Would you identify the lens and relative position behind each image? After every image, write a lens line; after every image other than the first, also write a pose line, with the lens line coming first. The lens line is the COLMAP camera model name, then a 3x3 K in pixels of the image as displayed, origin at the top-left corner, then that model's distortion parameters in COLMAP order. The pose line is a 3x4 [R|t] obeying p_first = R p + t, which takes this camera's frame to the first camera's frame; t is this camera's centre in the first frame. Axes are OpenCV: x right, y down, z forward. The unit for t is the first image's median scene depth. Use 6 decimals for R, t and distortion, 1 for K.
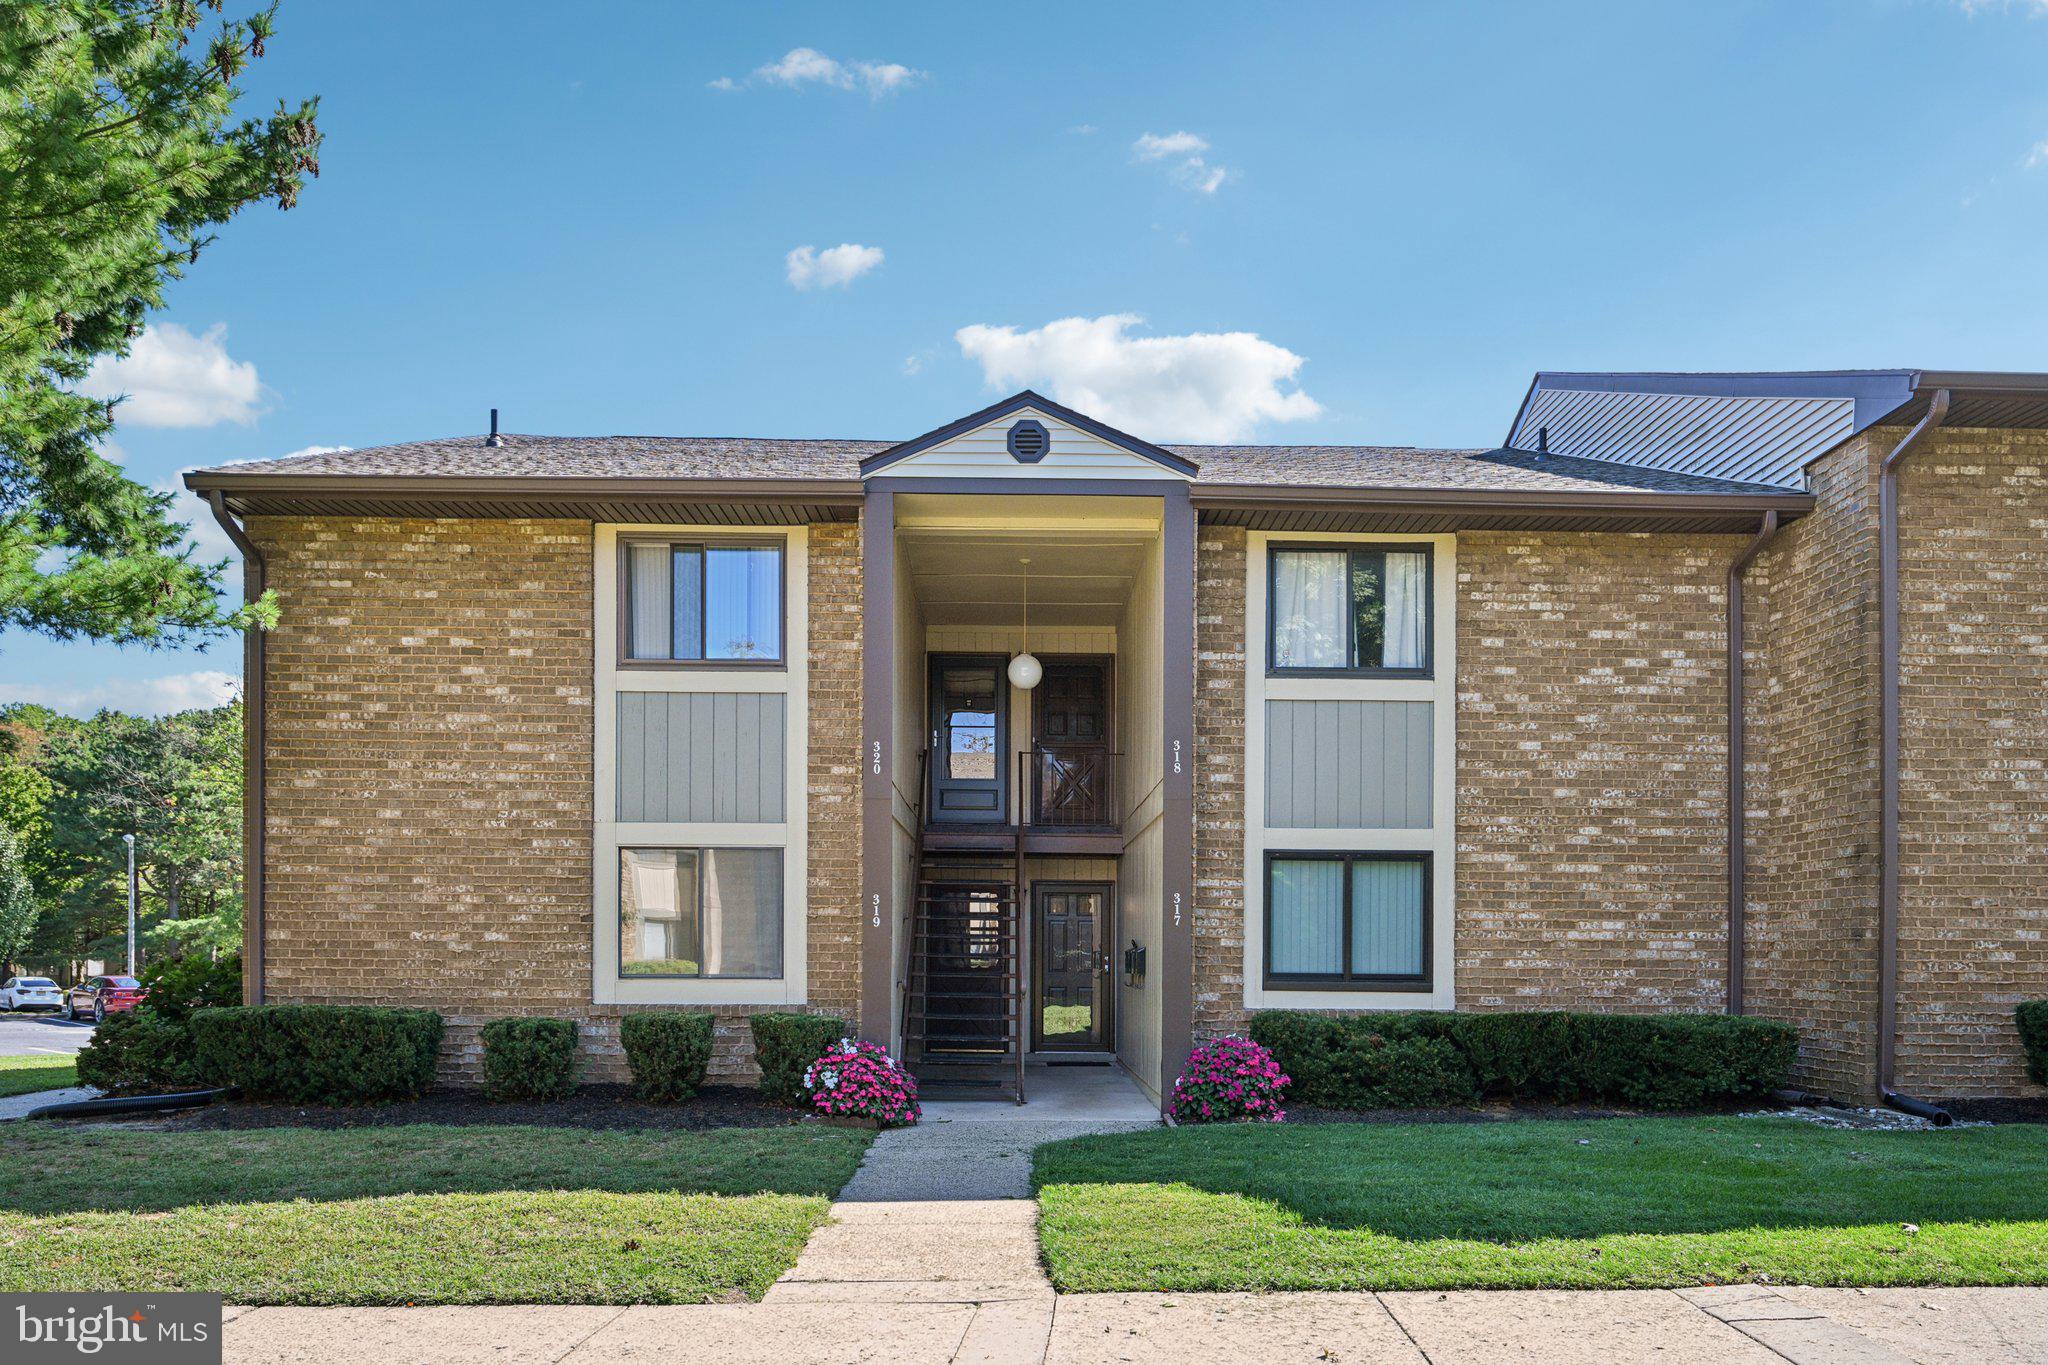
lens RADIAL K [[1386.3, 0, 1021.4], [0, 1386.3, 692.1], [0, 0, 1]] dist [0.001807, 0.000016]
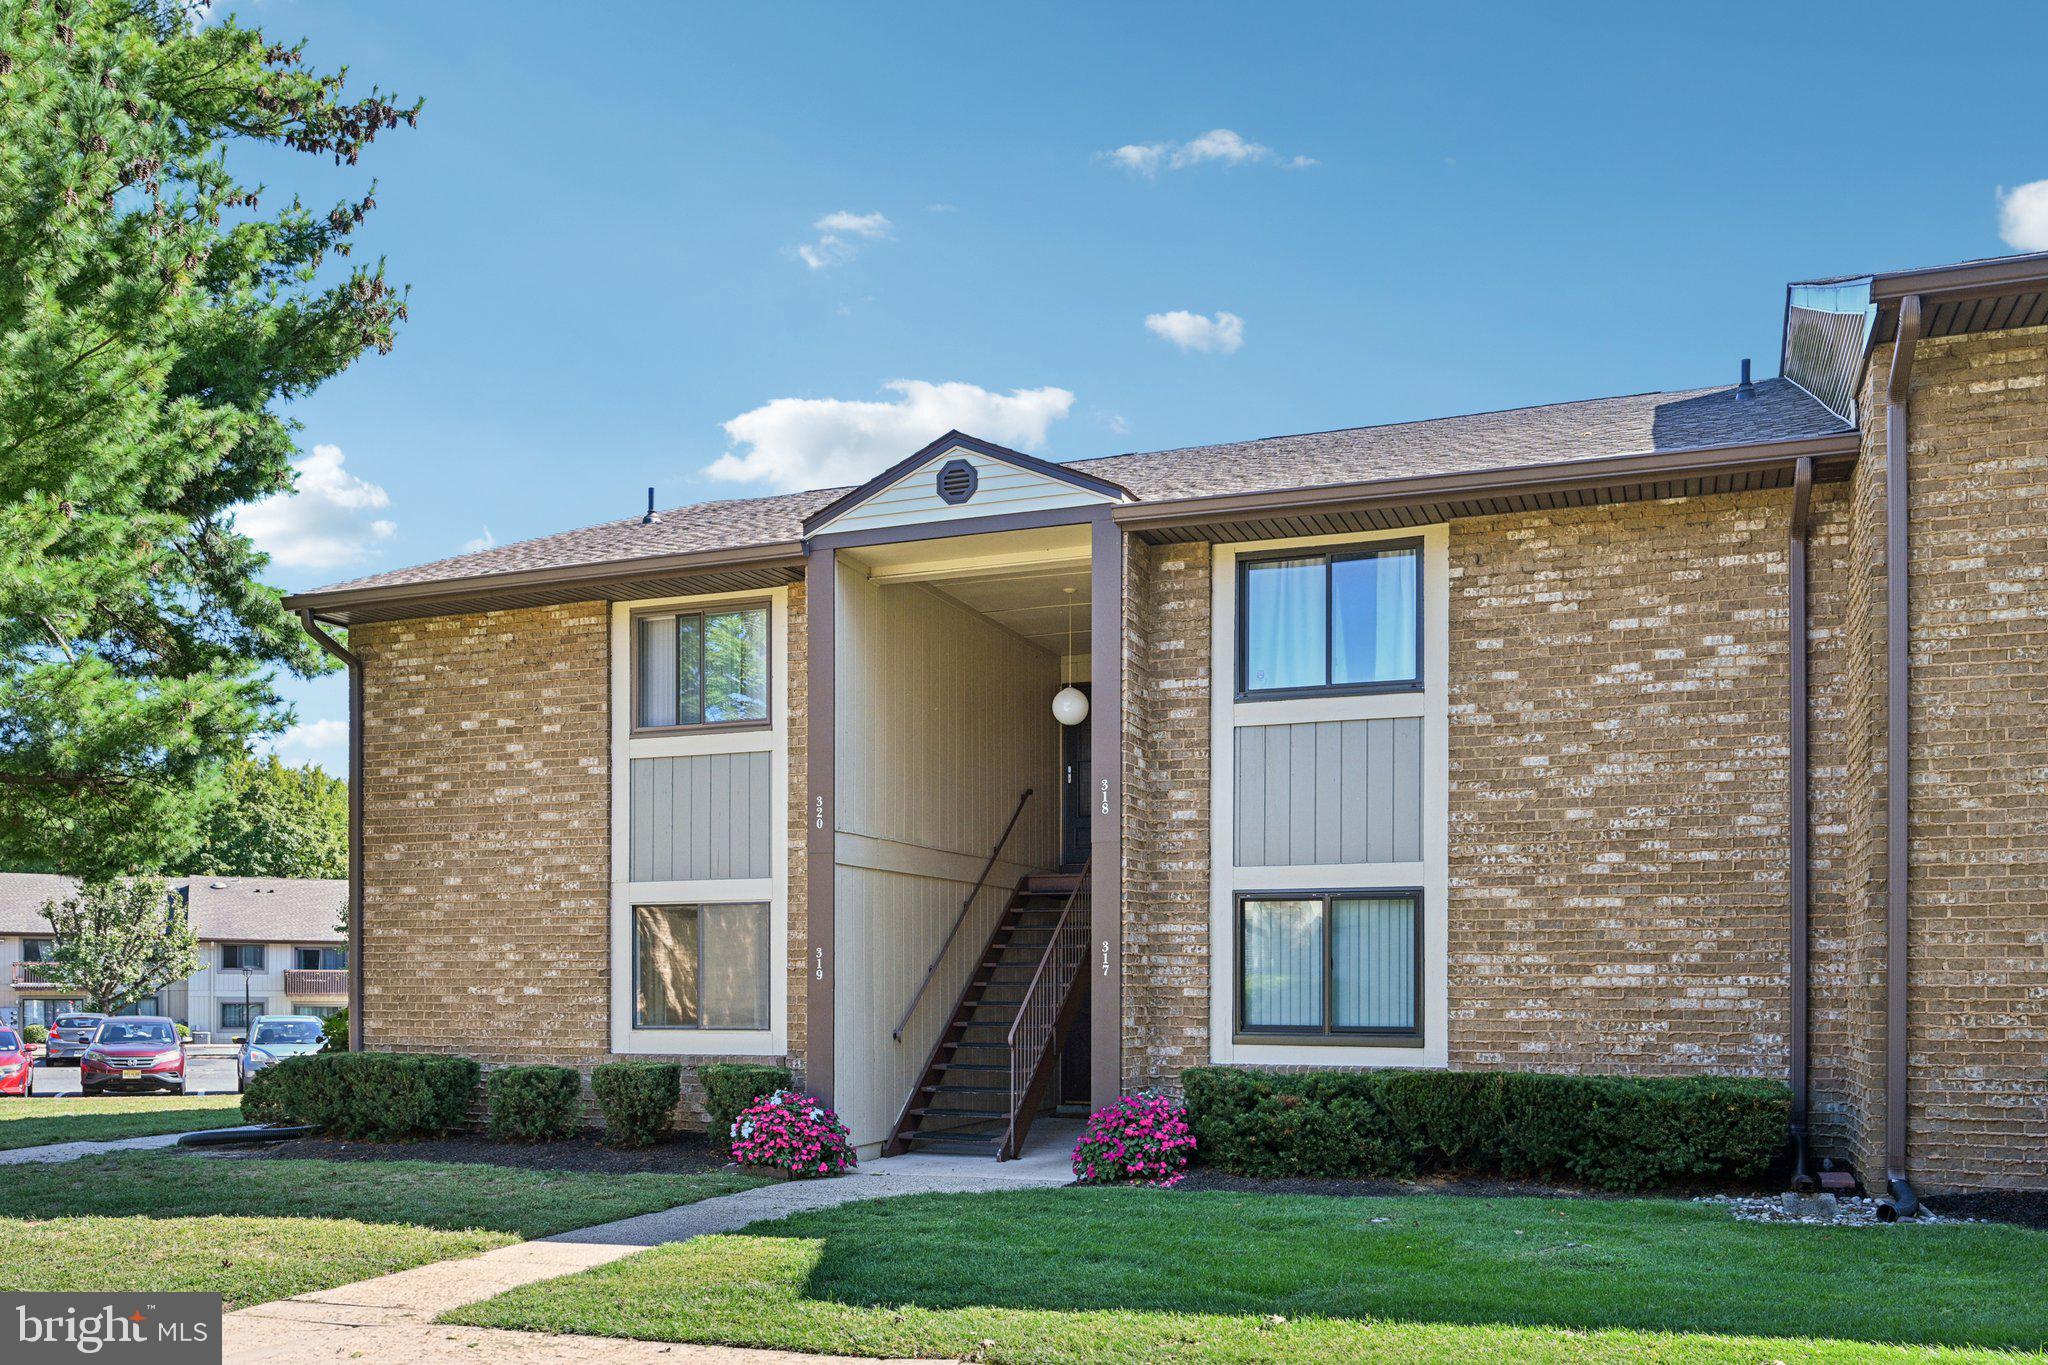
lens RADIAL K [[1522.8, 0, 1024.0], [0, 1522.8, 682.5], [0, 0, 1]] dist [0.003445, -0.002086]
pose [[0.937812, -0.074569, -0.339040, 0.399617], [0.070166, 0.997216, -0.025246, -0.008519], [0.339979, -0.000113, 0.940433, 0.001261]]
